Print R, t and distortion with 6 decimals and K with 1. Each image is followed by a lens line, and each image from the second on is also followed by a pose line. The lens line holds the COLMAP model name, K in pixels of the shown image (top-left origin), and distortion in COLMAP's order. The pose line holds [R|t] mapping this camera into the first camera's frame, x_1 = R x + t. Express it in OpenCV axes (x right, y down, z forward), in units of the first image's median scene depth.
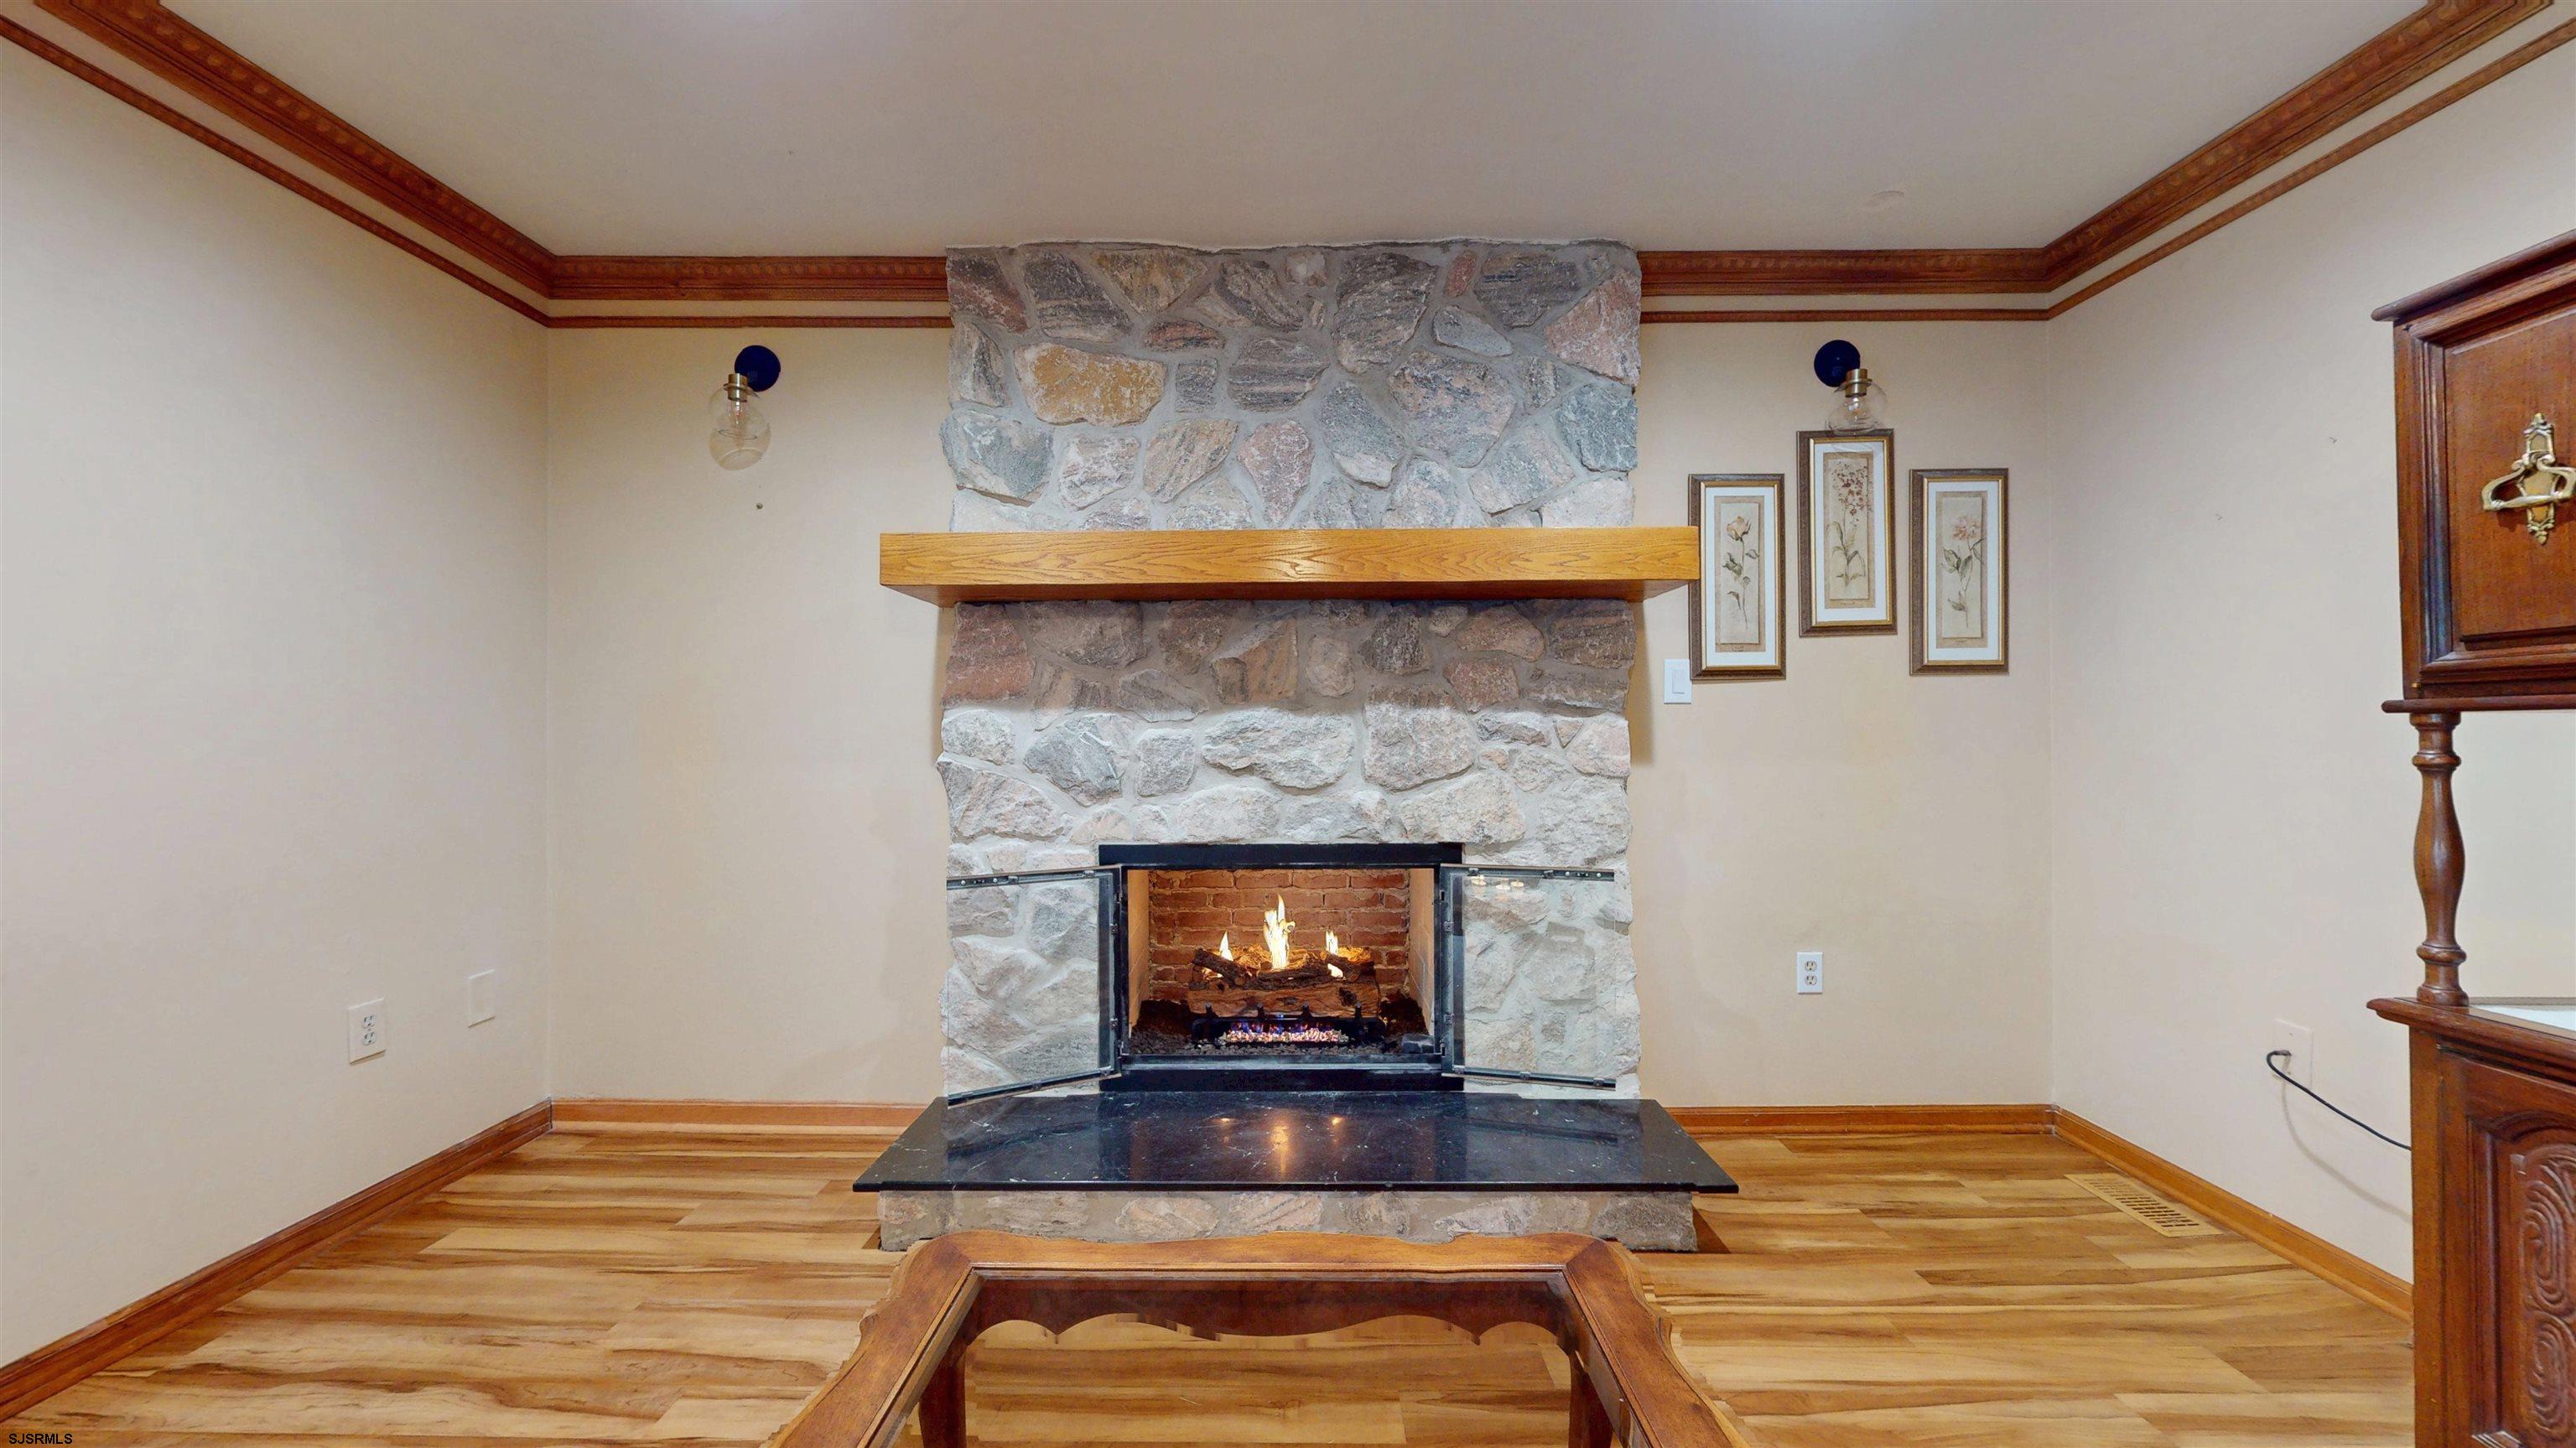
lens RADIAL K [[941.2, 0, 1294.2], [0, 941.2, 727.8], [0, 0, 1]] dist [0.000139, 0.000006]
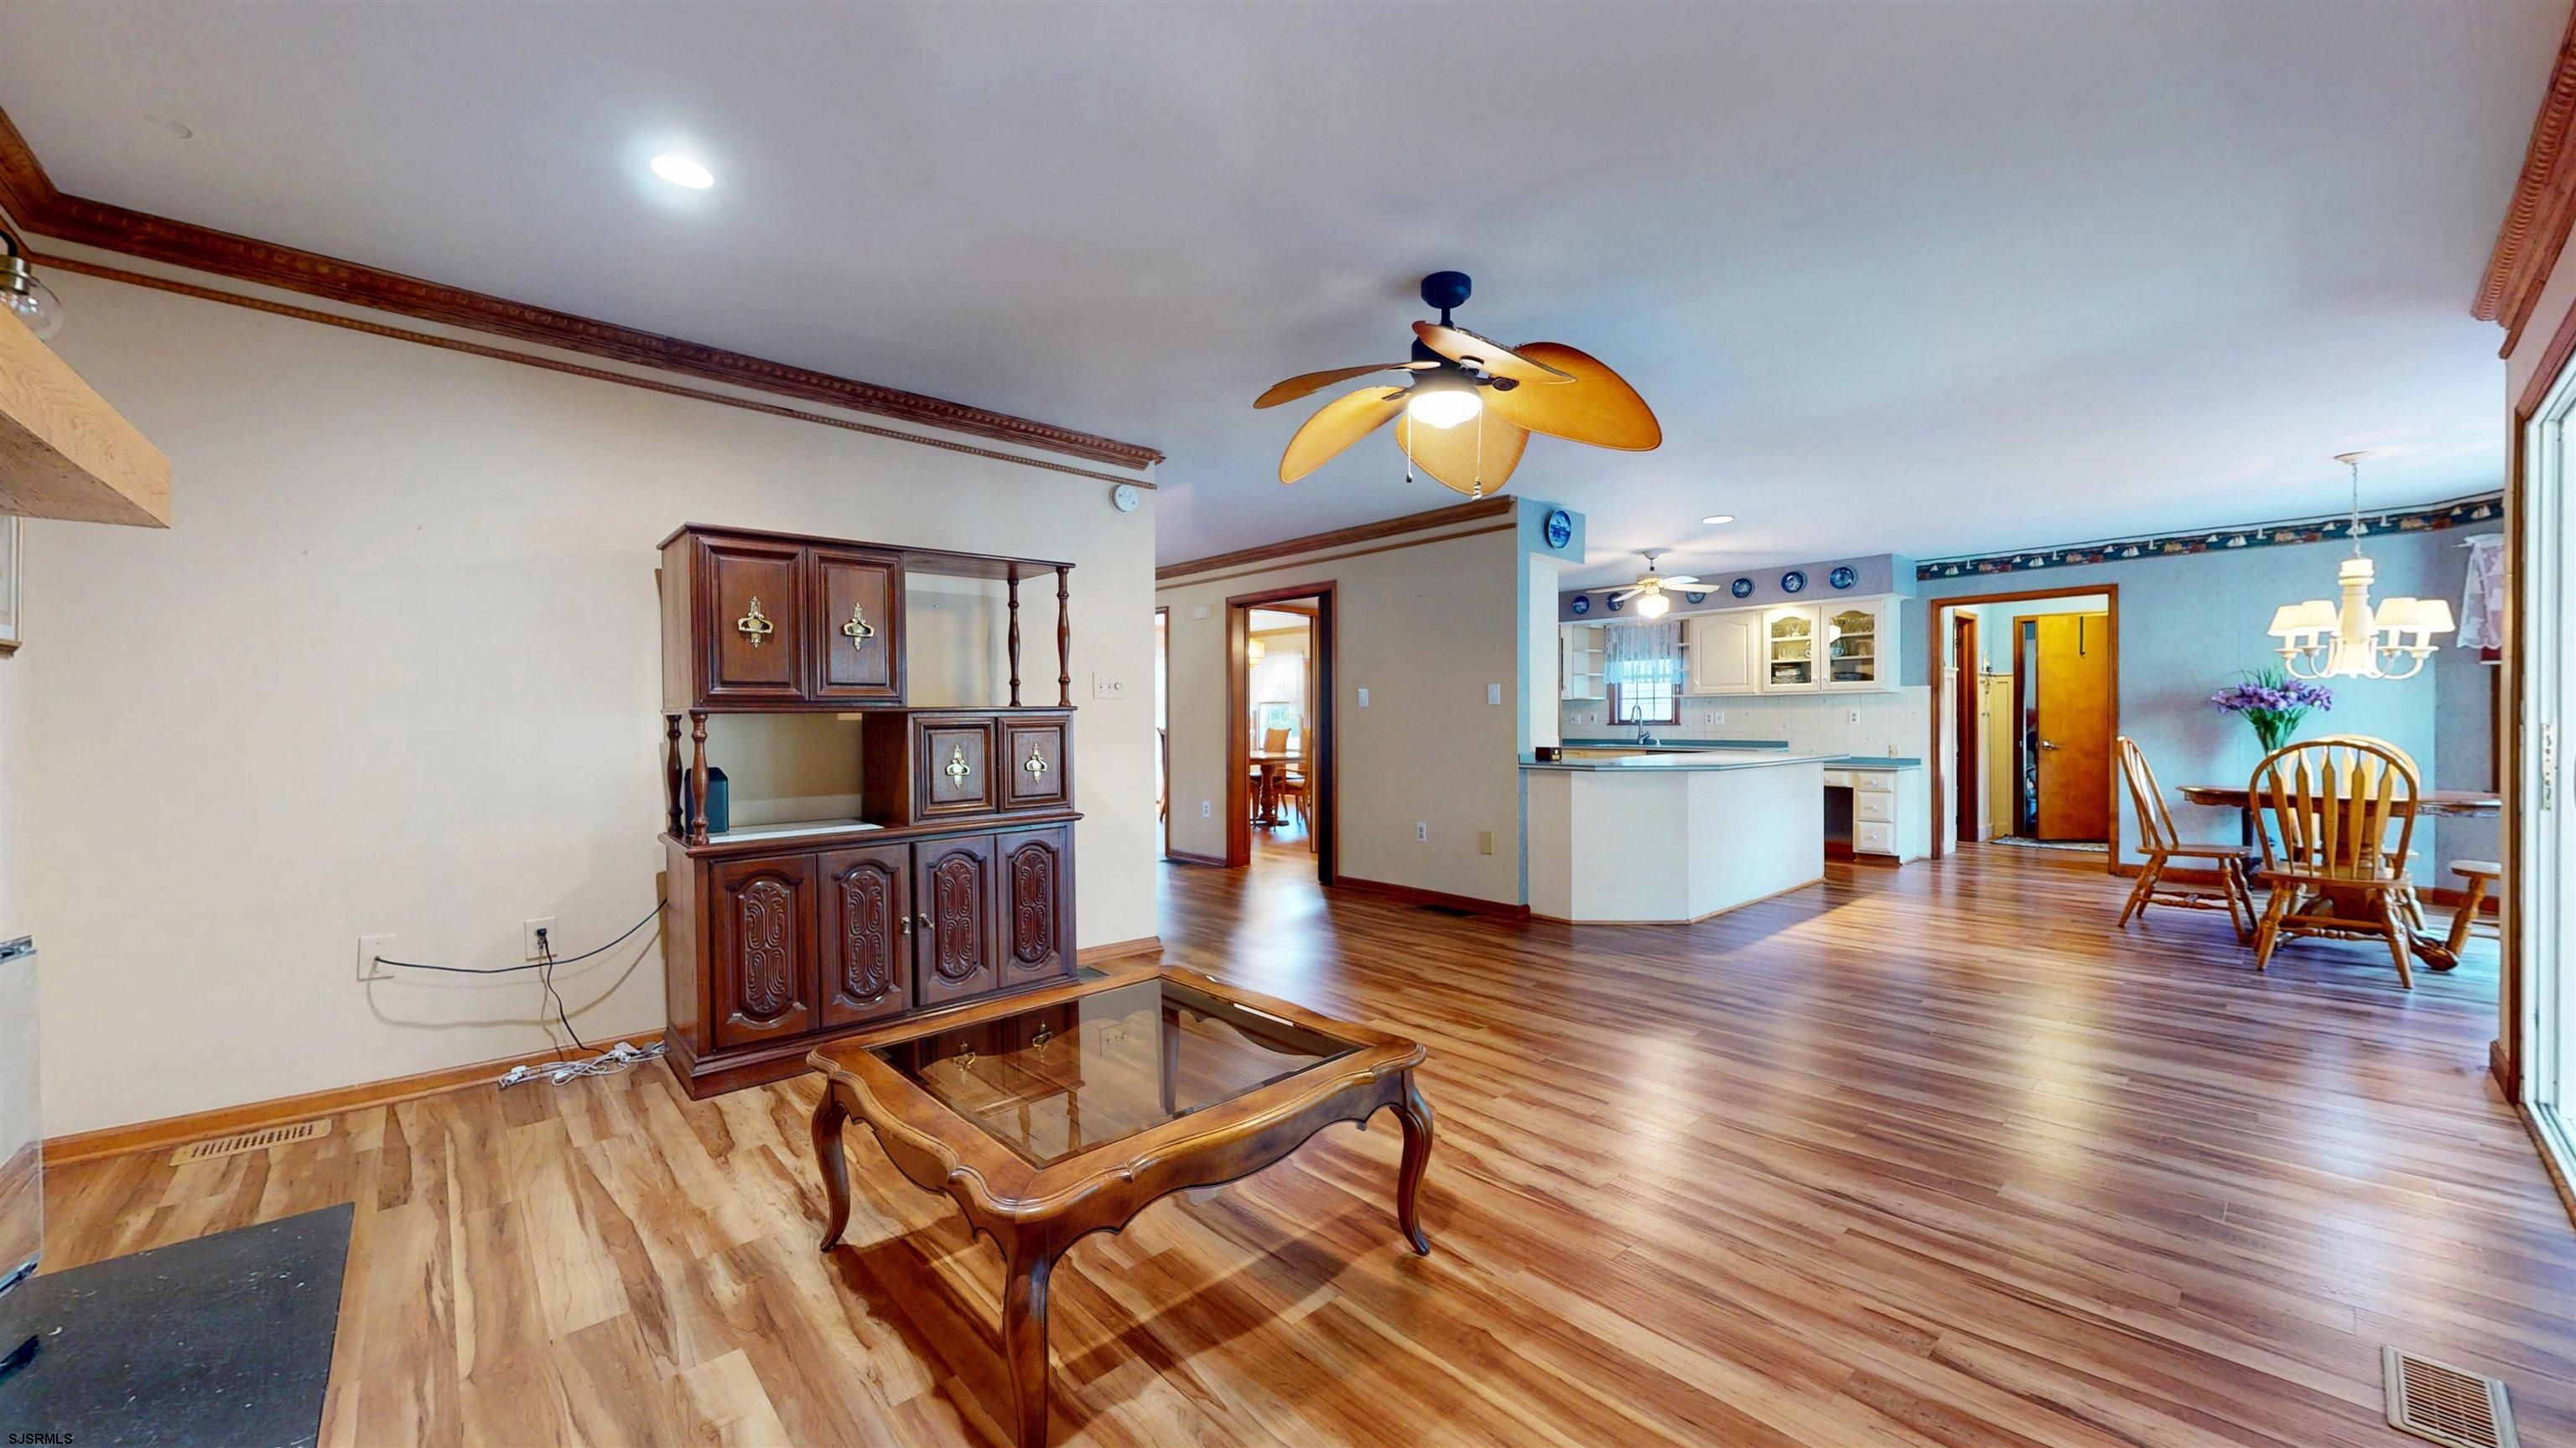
lens RADIAL K [[941.2, 0, 1293.5], [0, 941.2, 722.8], [0, 0, 1]] dist [0.000139, 0.000006]
pose [[-0.677367, -0.000526, 0.735645, -0.693890], [0.001709, 0.999996, 0.002289, 0.001330], [-0.735643, 0.002808, -0.677363, 0.752791]]
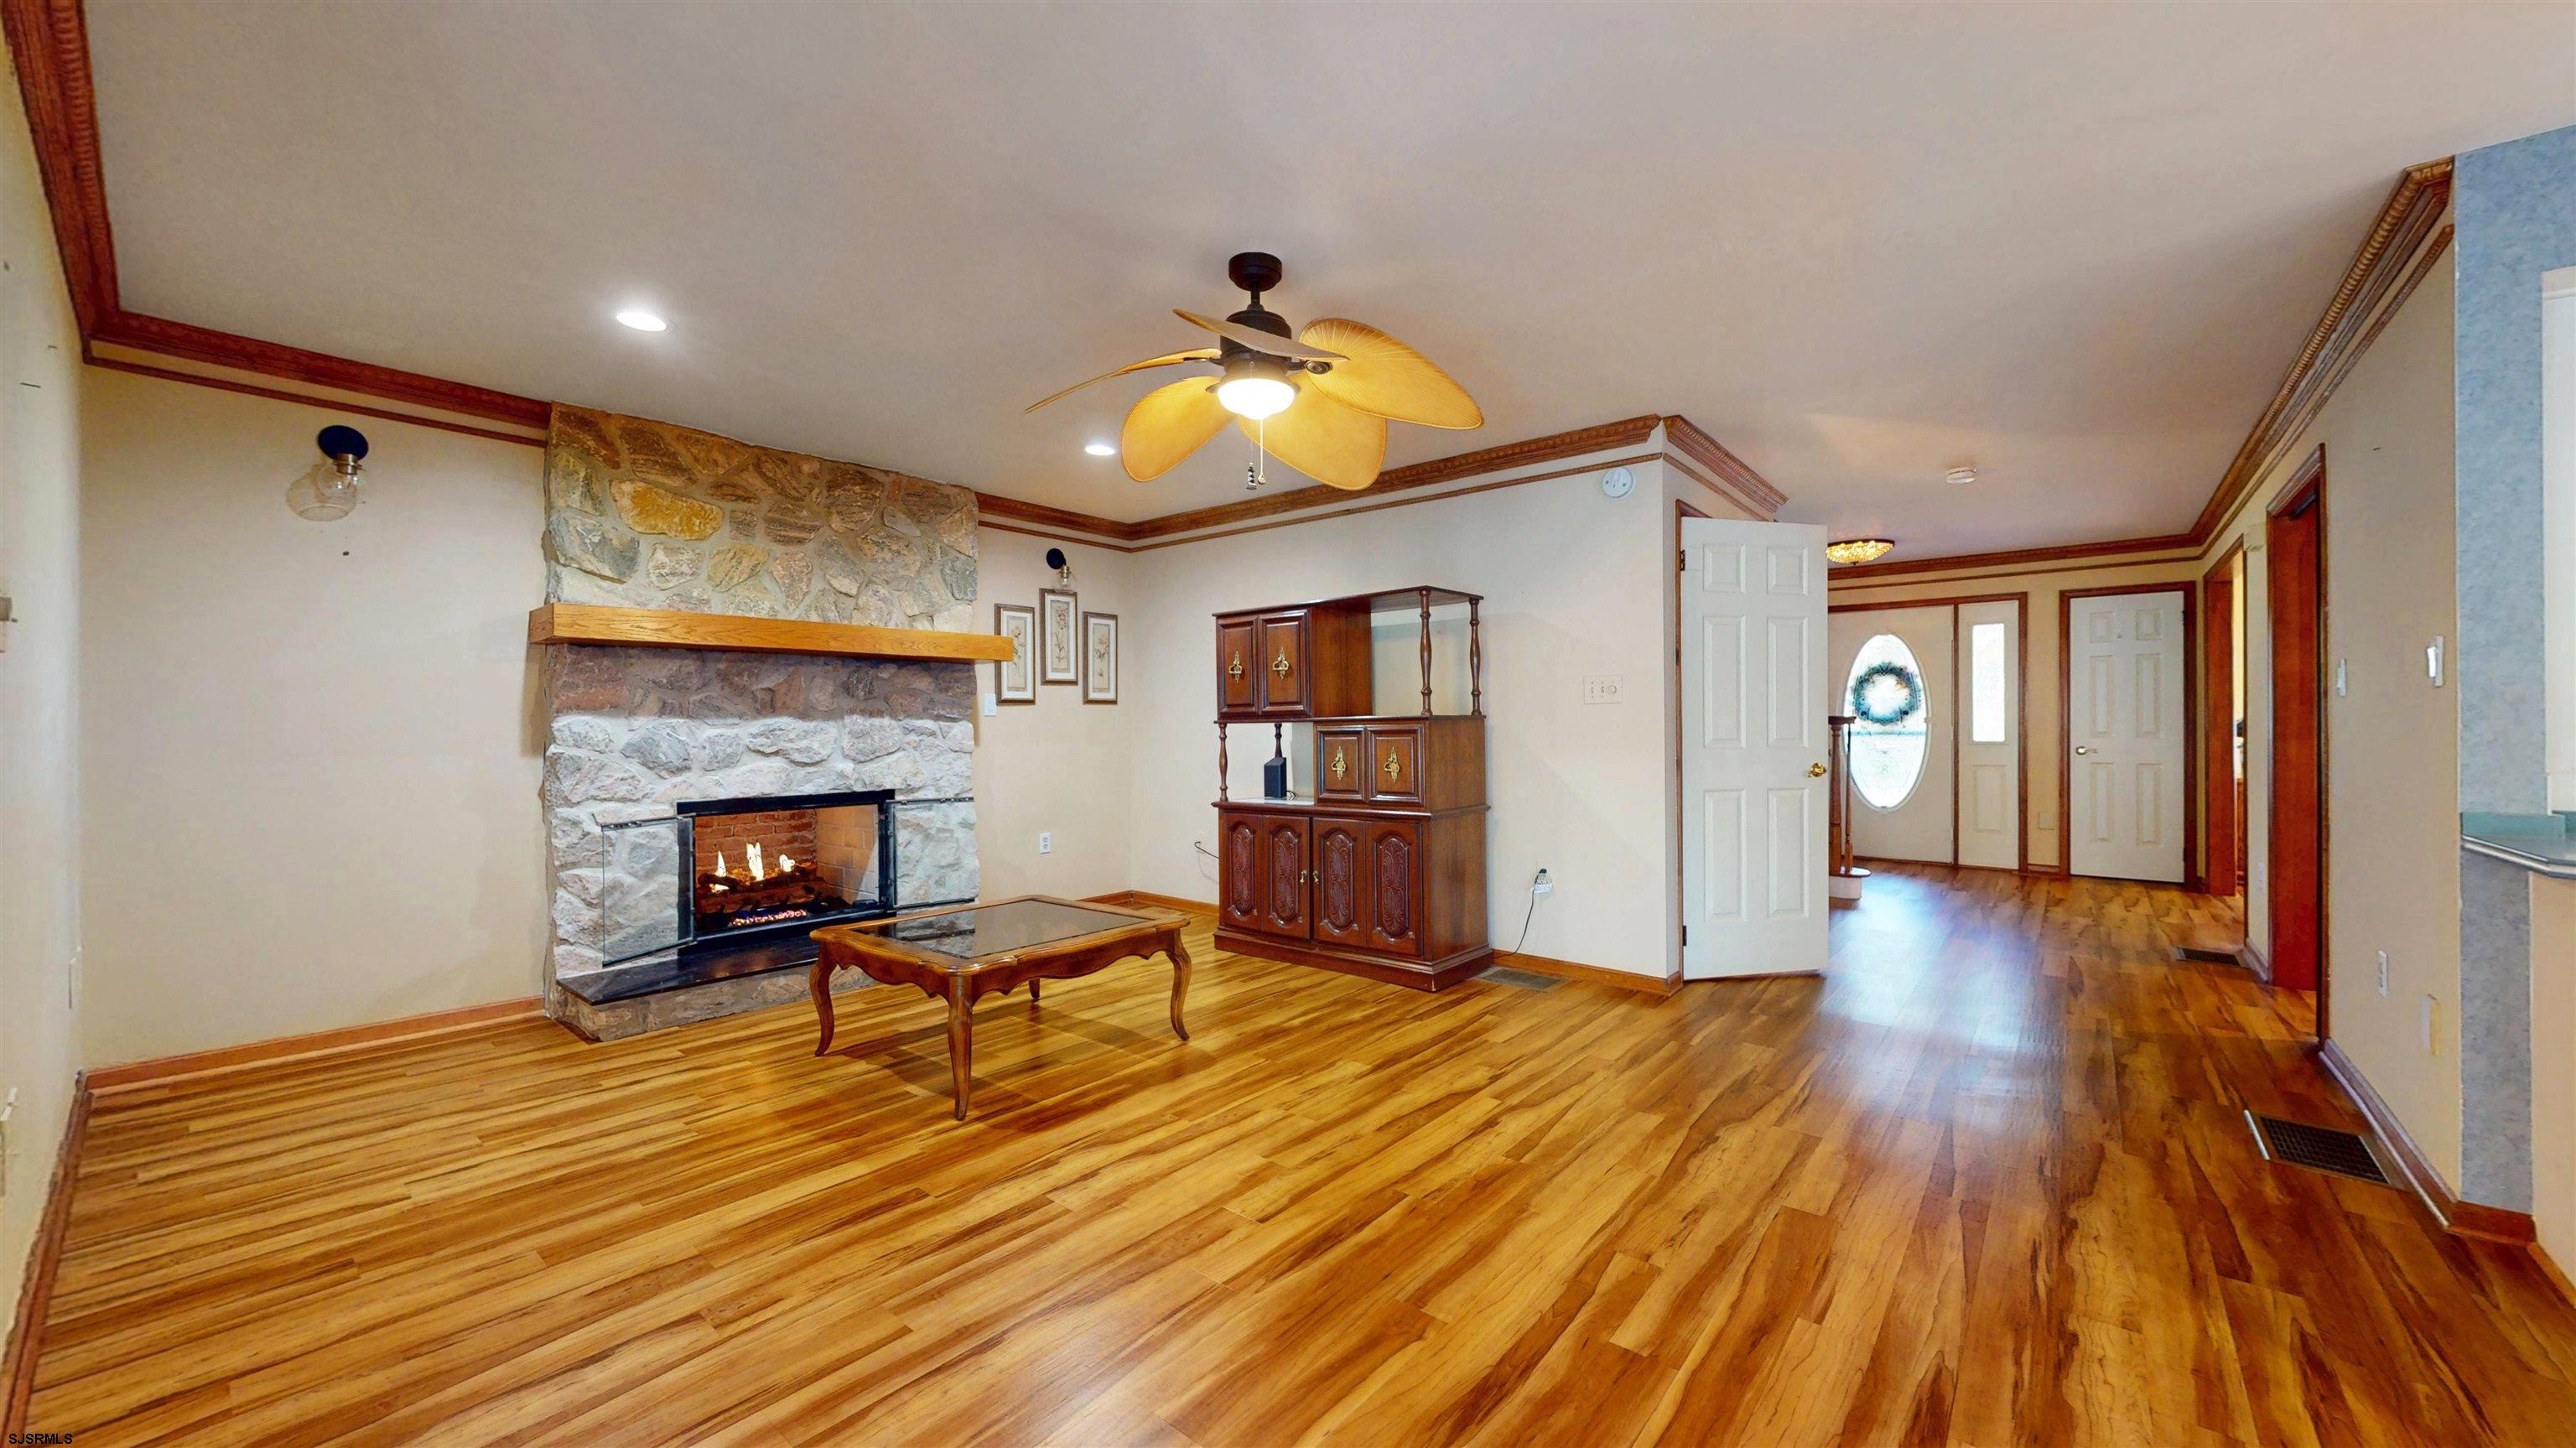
lens RADIAL K [[941.2, 0, 1286.2], [0, 941.2, 730.7], [0, 0, 1]] dist [0.000139, 0.000006]
pose [[0.638125, -0.004203, 0.769921, -0.776719], [0.001252, 0.999989, 0.004421, -0.002646], [-0.769932, -0.001857, 0.638124, -0.813664]]
